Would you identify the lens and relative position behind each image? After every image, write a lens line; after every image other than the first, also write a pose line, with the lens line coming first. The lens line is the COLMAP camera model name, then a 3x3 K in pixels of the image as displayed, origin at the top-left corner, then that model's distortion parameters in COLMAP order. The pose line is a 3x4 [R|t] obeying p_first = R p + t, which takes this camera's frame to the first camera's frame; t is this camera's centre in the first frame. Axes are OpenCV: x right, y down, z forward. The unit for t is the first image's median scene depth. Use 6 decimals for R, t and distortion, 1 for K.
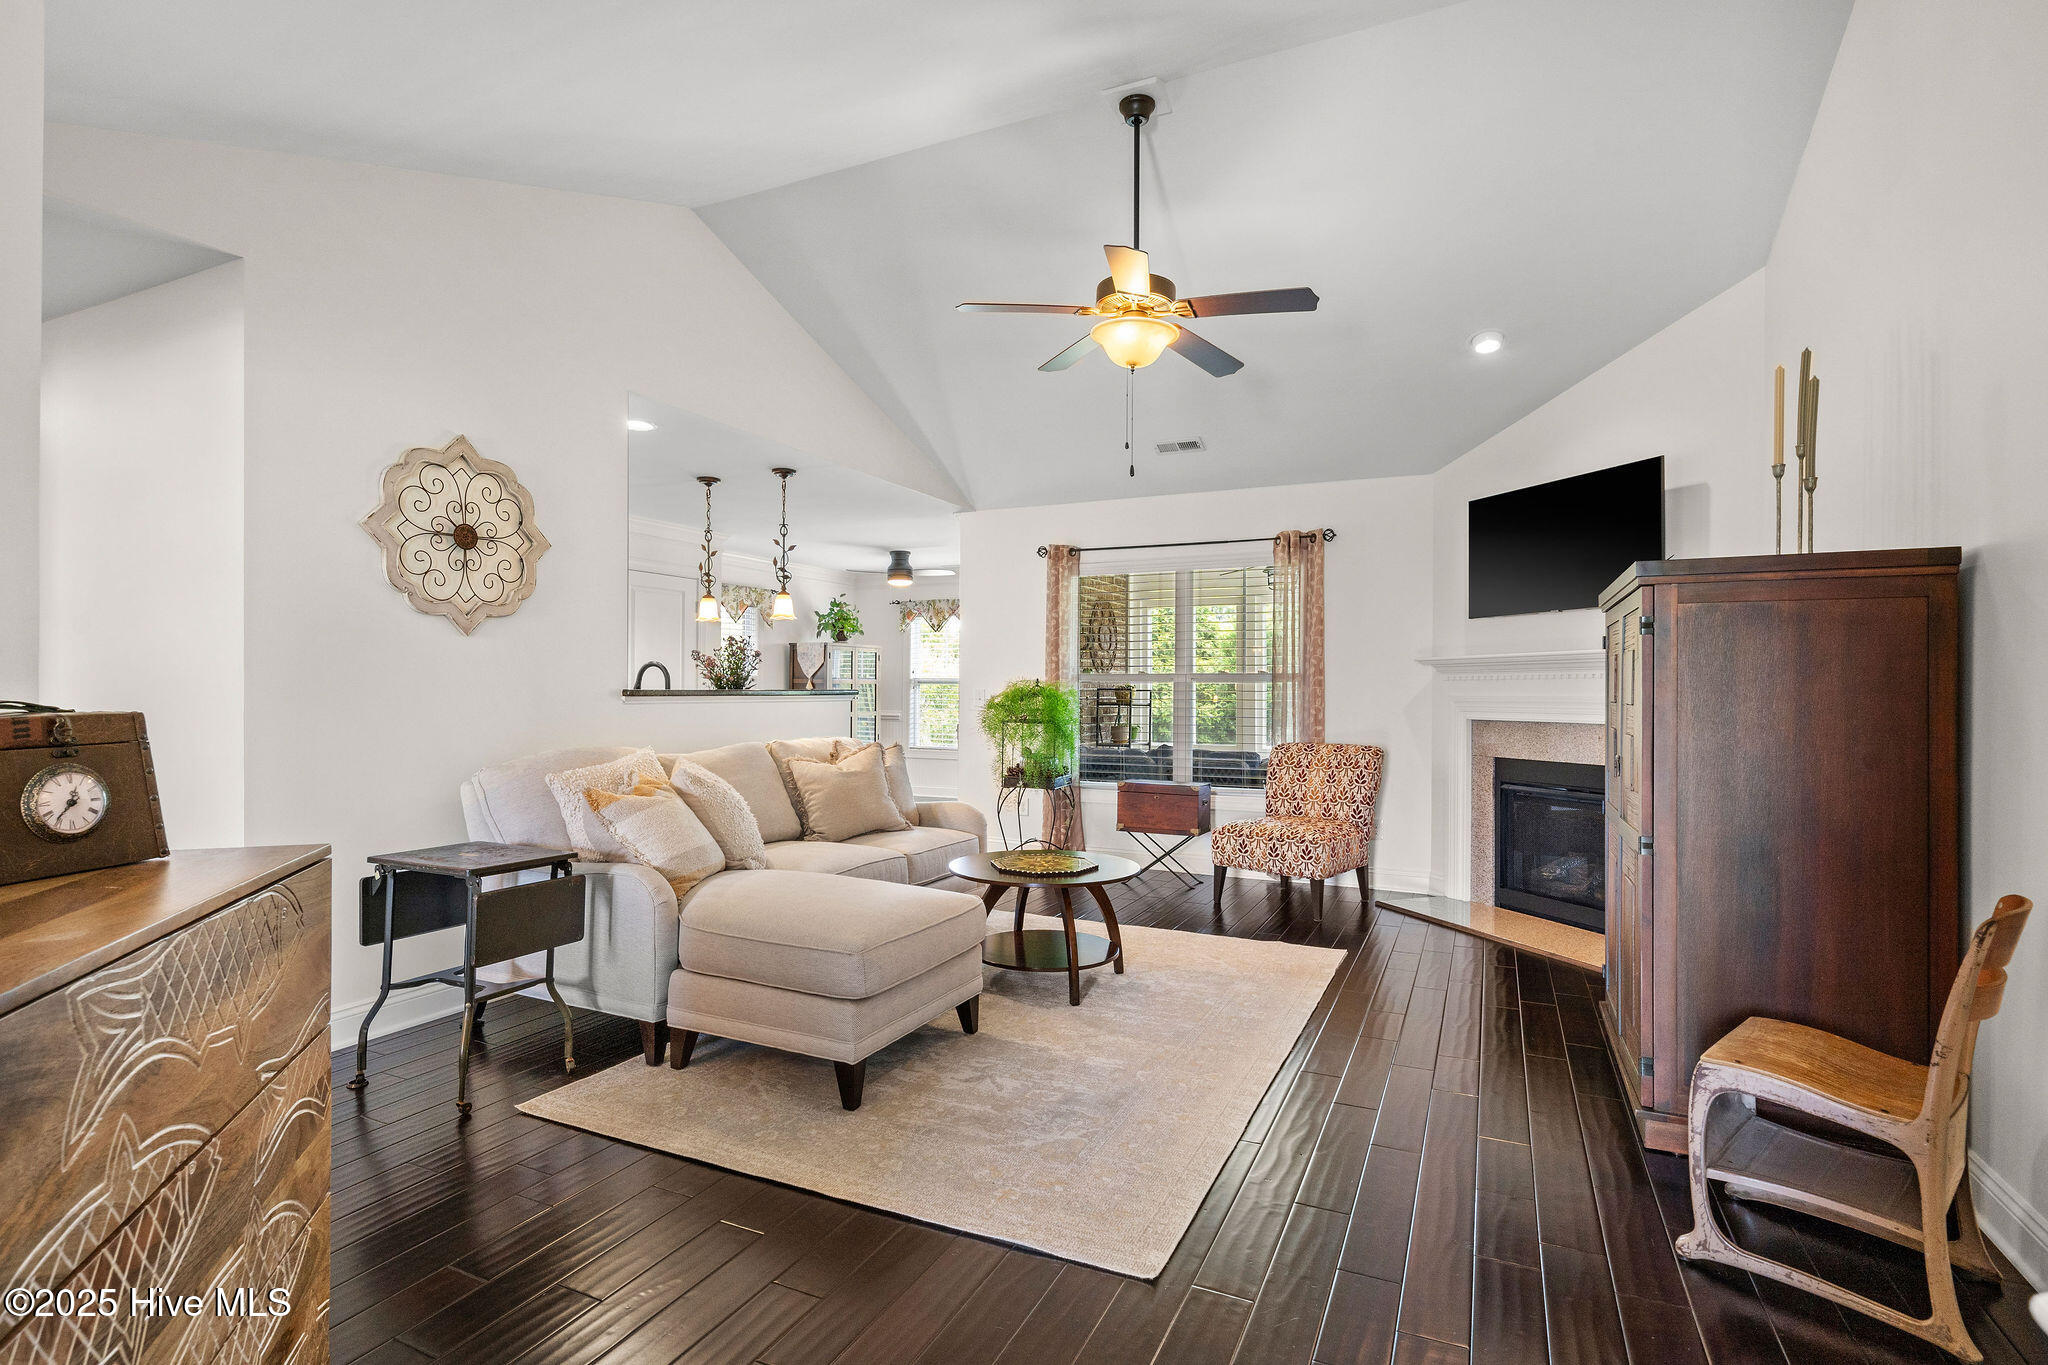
lens RADIAL K [[985.4, 0, 1022.8], [0, 985.4, 687.0], [0, 0, 1]] dist [0.003928, -0.001431]
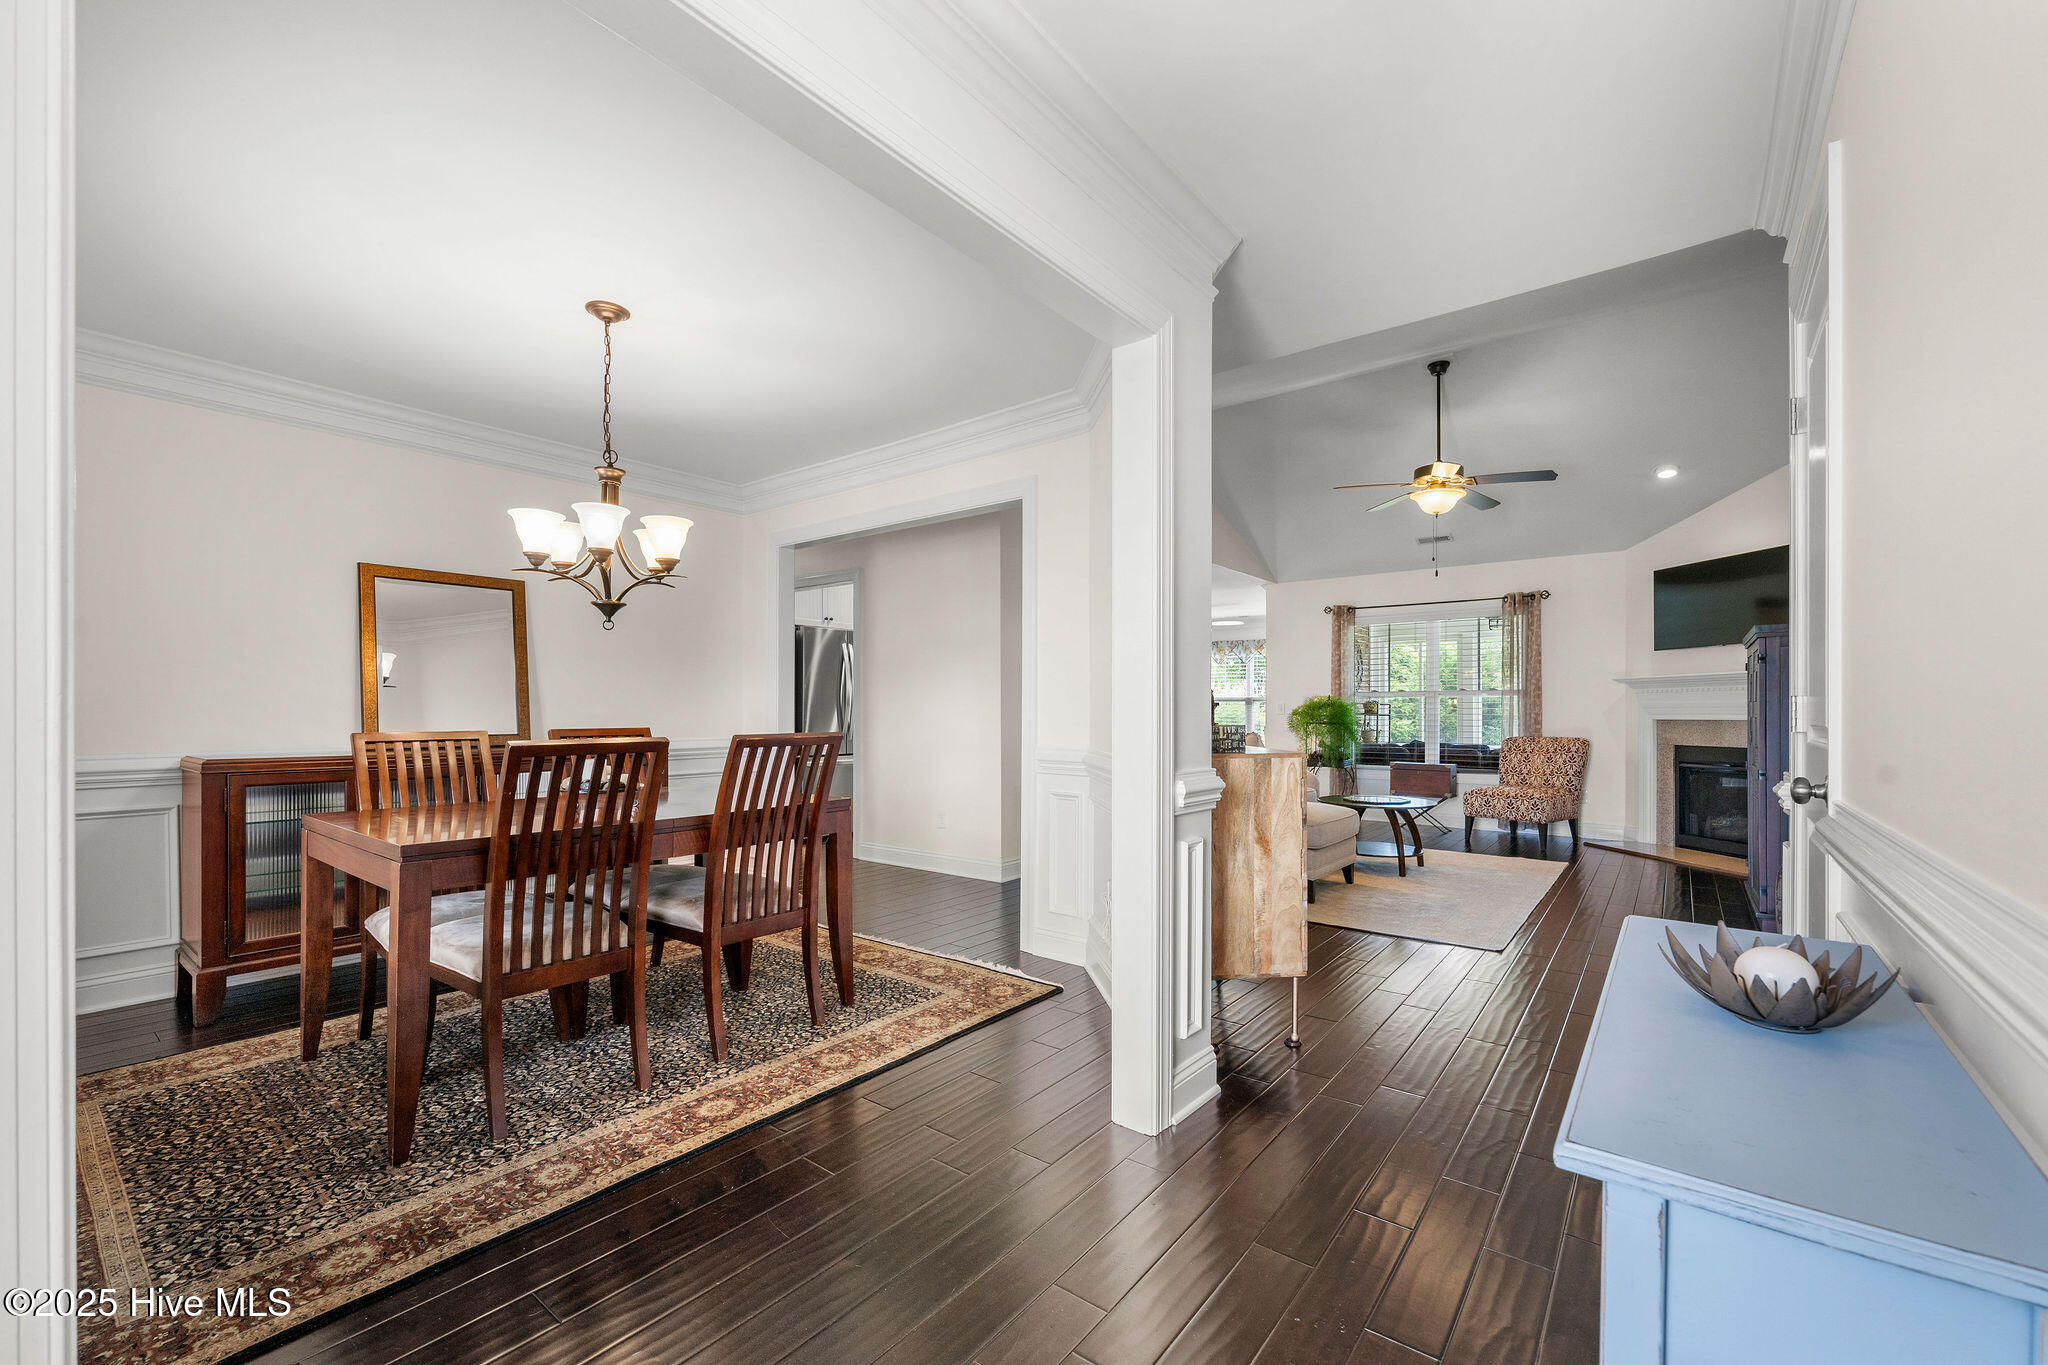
lens RADIAL K [[833.0, 0, 1031.5], [0, 833.0, 709.2], [0, 0, 1]] dist [-0.000799, -0.000579]
pose [[0.976652, -0.004757, -0.214775, -0.275748], [0.004920, 0.999988, 0.000223, 0.018964], [0.214771, -0.001274, 0.976664, -0.603665]]
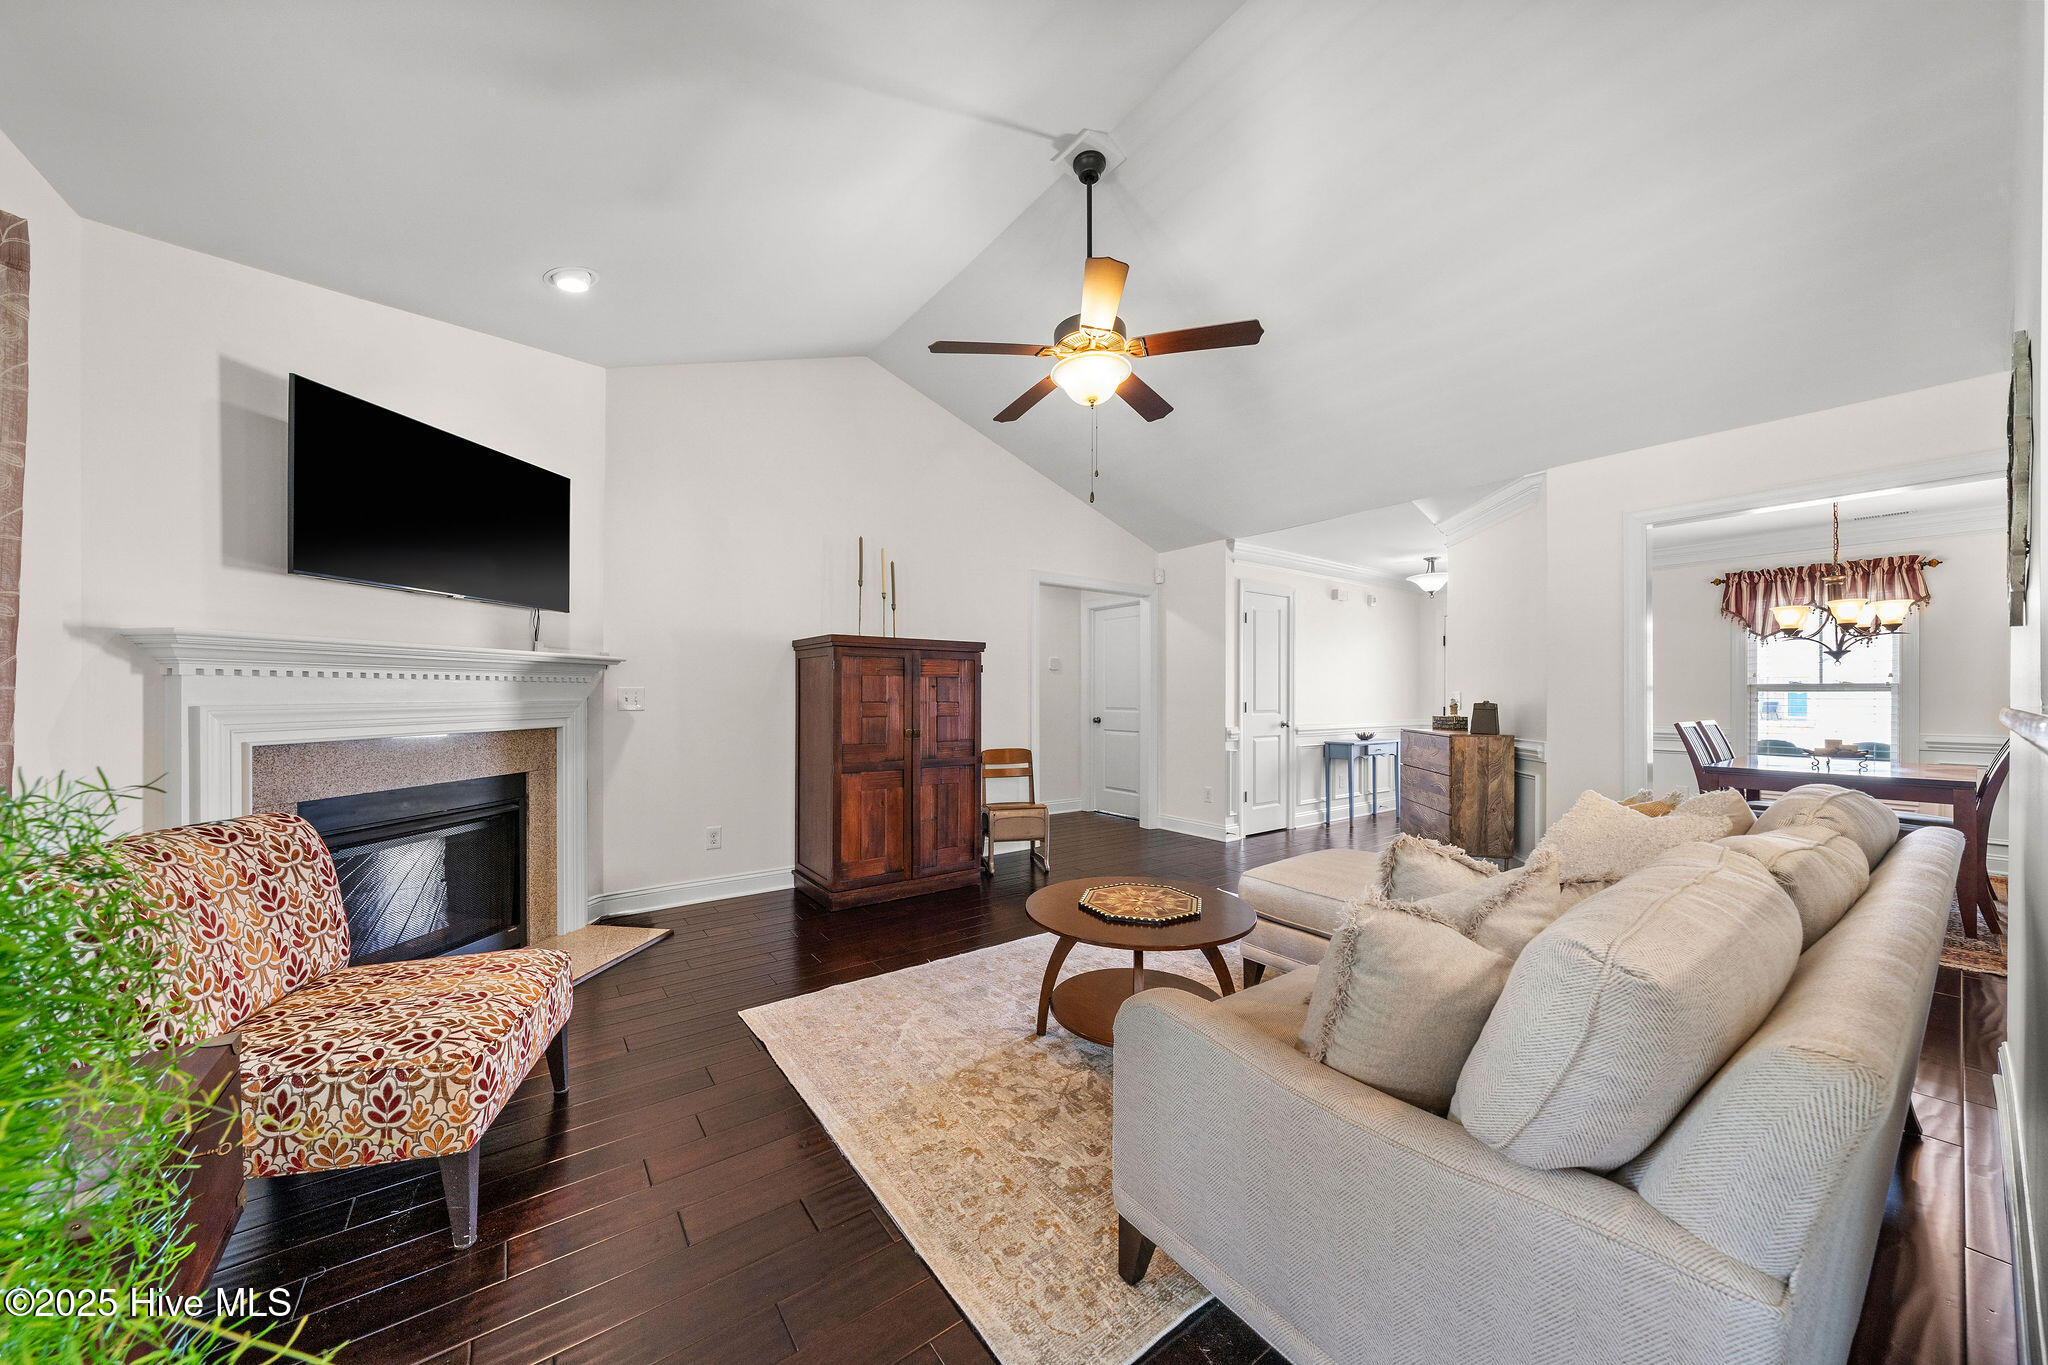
lens RADIAL K [[695.0, 0, 1027.4], [0, 695.0, 695.4], [0, 0, 1]] dist [-0.003245, 0.000347]
pose [[-0.881731, -0.006826, 0.471703, -0.191178], [-0.007652, 0.999971, 0.000167, -0.000018], [-0.471690, -0.003462, -0.881757, 1.704754]]
